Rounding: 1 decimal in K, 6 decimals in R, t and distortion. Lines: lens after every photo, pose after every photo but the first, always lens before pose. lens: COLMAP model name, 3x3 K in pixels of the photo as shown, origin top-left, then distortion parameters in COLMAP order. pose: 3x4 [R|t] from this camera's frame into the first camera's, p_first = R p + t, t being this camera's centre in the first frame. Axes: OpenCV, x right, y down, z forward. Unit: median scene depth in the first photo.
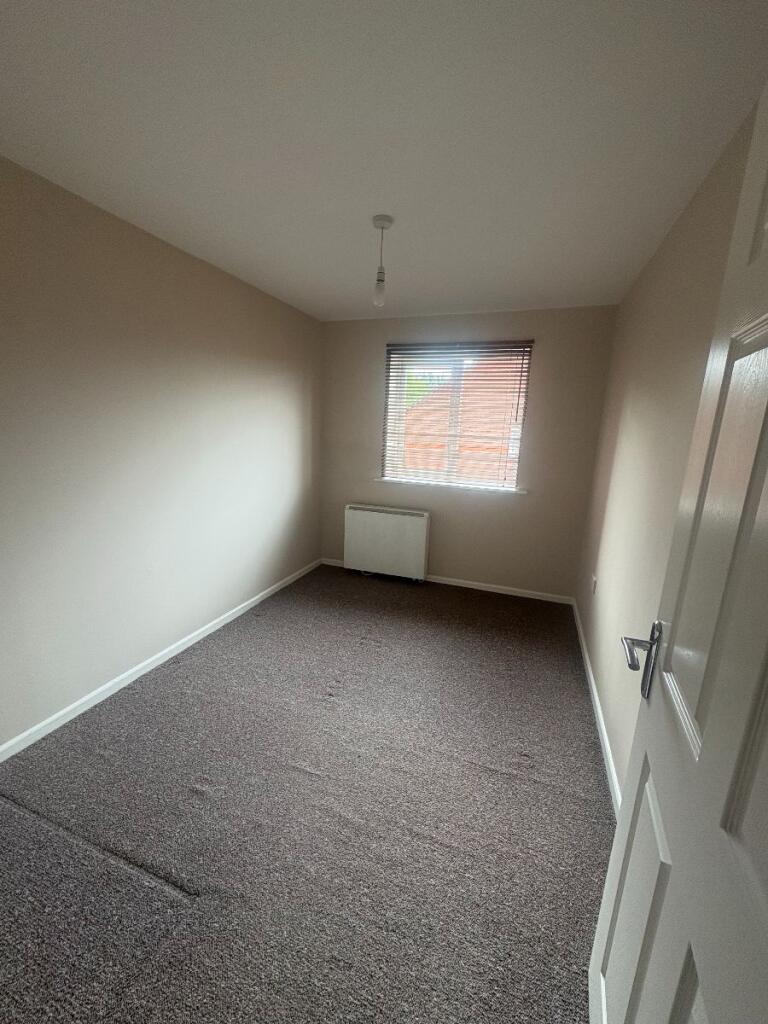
lens RADIAL K [[411.7, 0, 384.0], [0, 411.7, 512.0], [0, 0, 1]] dist [-0.001219, -0.000088]
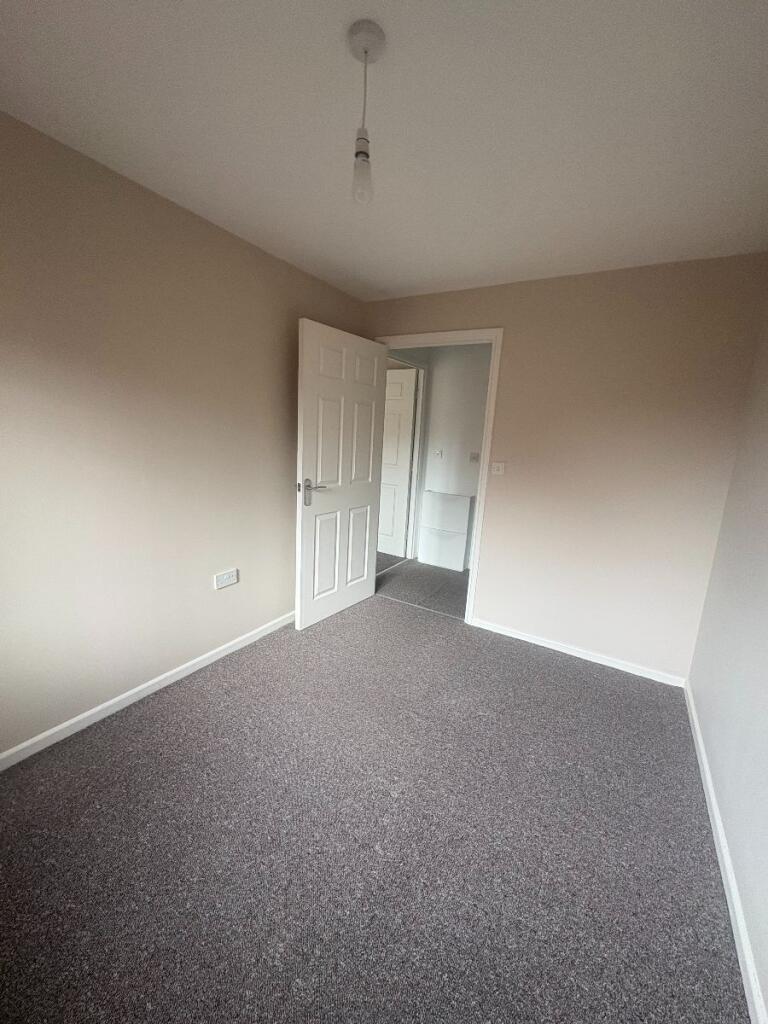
lens RADIAL K [[411.7, 0, 384.0], [0, 411.7, 512.0], [0, 0, 1]] dist [-0.001219, -0.000088]
pose [[0.980554, 0.063337, -0.185750, 0.155419], [-0.065808, 0.997807, -0.007163, -0.076950], [0.184889, 0.019248, 0.982571, 0.466493]]
